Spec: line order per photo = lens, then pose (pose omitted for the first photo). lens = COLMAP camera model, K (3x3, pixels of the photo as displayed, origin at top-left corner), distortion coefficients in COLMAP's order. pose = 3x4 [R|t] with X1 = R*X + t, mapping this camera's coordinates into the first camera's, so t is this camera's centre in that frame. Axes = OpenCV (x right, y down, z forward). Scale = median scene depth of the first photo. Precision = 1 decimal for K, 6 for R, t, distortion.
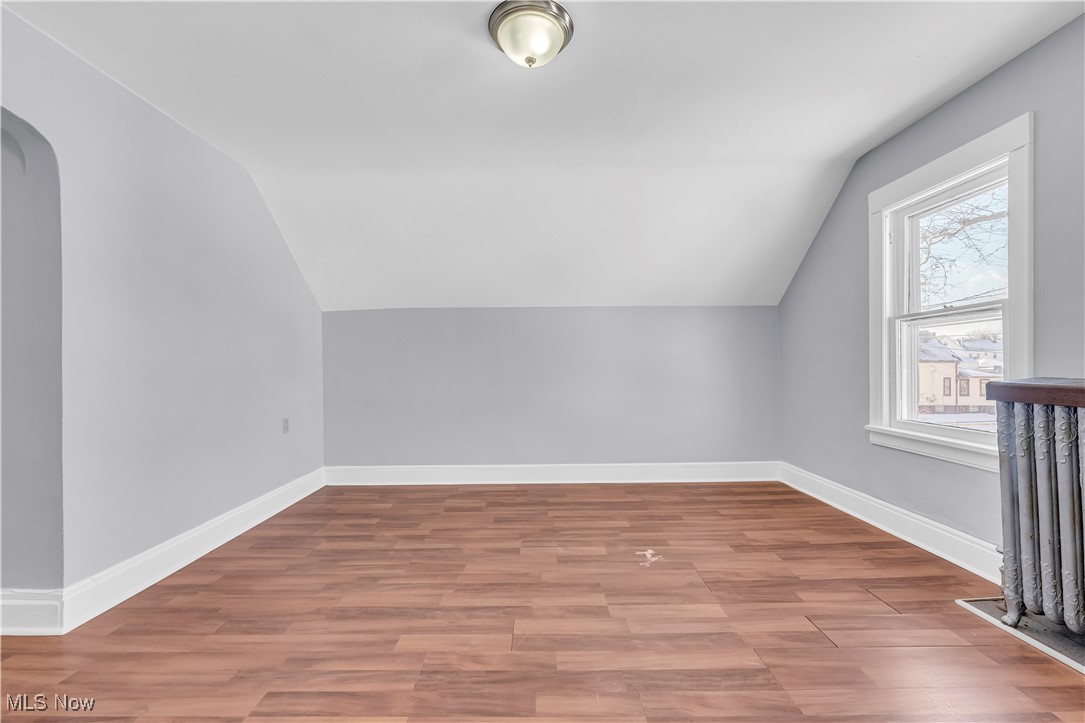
lens RADIAL K [[435.8, 0, 540.9], [0, 435.8, 370.3], [0, 0, 1]] dist [-0.001380, -0.000079]
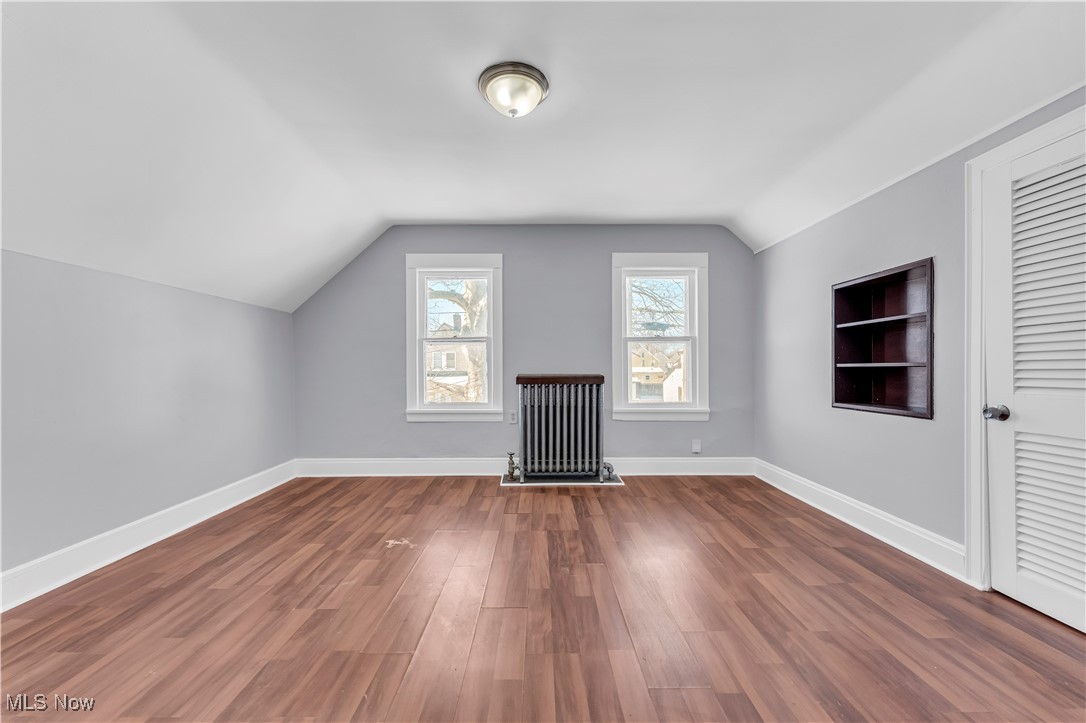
lens RADIAL K [[440.8, 0, 536.3], [0, 440.8, 368.0], [0, 0, 1]] dist [0.002199, 0.000059]
pose [[-0.006669, 0.008751, 0.999939, -0.800393], [0.012638, 0.999883, -0.008666, 0.004747], [-0.999898, 0.012579, -0.006778, 0.617332]]
